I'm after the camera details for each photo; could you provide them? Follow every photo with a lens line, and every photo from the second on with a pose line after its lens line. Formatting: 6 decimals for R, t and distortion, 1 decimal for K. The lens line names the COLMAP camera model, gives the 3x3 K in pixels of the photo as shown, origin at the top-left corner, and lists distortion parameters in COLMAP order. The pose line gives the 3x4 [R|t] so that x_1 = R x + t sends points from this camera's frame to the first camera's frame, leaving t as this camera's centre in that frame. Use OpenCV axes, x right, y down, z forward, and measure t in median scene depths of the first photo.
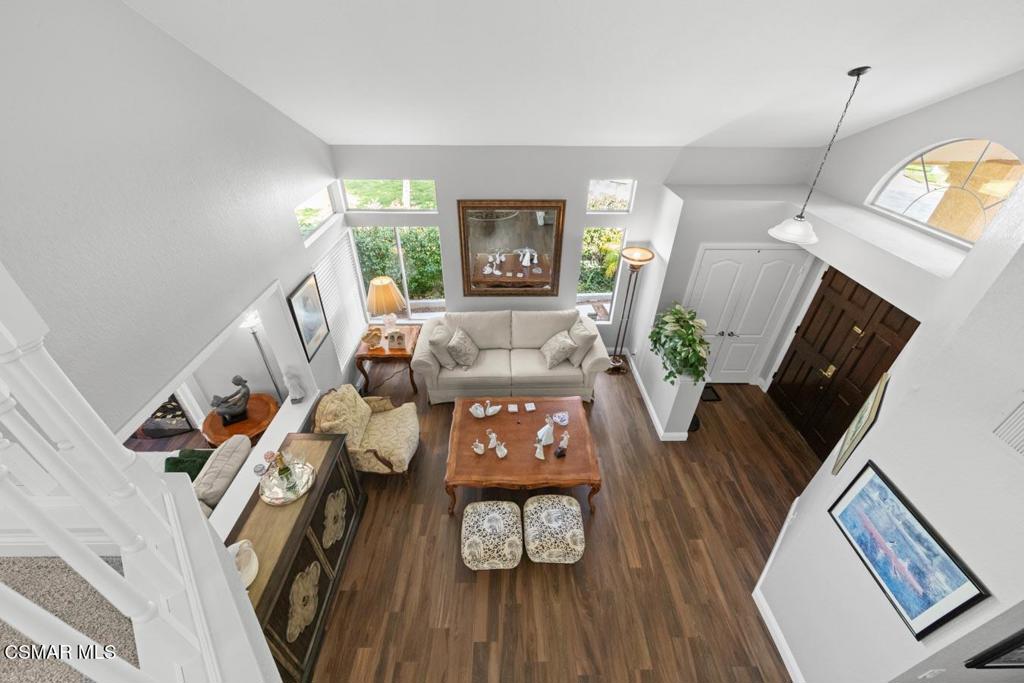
lens RADIAL K [[408.8, 0, 511.3], [0, 408.8, 341.7], [0, 0, 1]] dist [-0.002323, -0.000410]
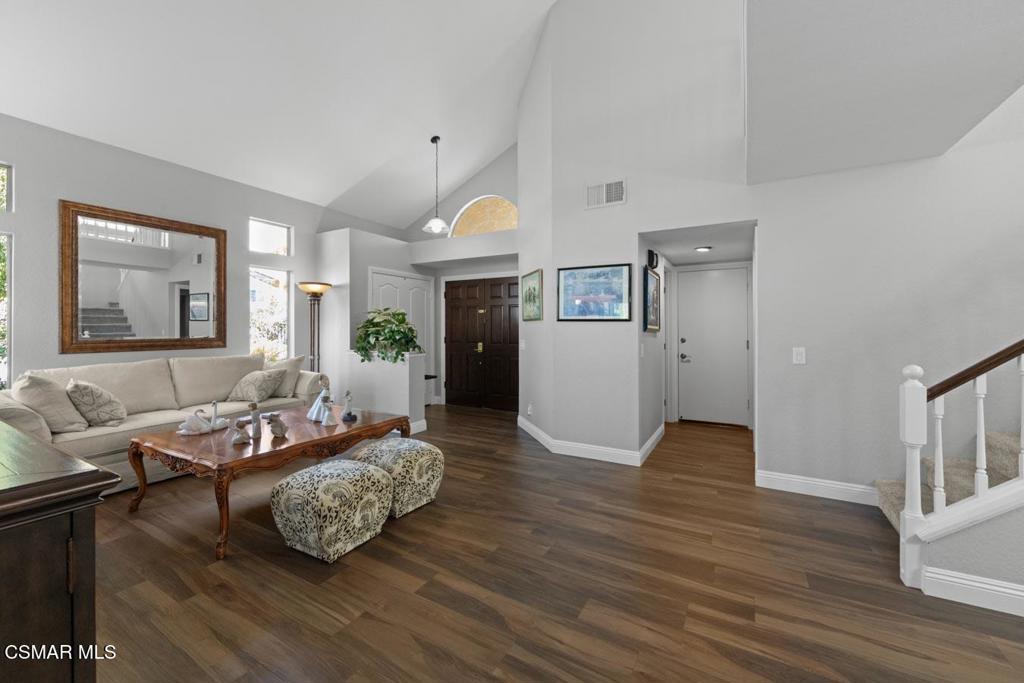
lens RADIAL K [[408.8, 0, 511.8], [0, 408.8, 324.3], [0, 0, 1]] dist [-0.002323, -0.000410]
pose [[0.502624, -0.009490, 0.864453, -0.386339], [0.507260, 0.812947, -0.286014, 0.476146], [-0.700040, 0.582260, 0.413421, 0.303311]]
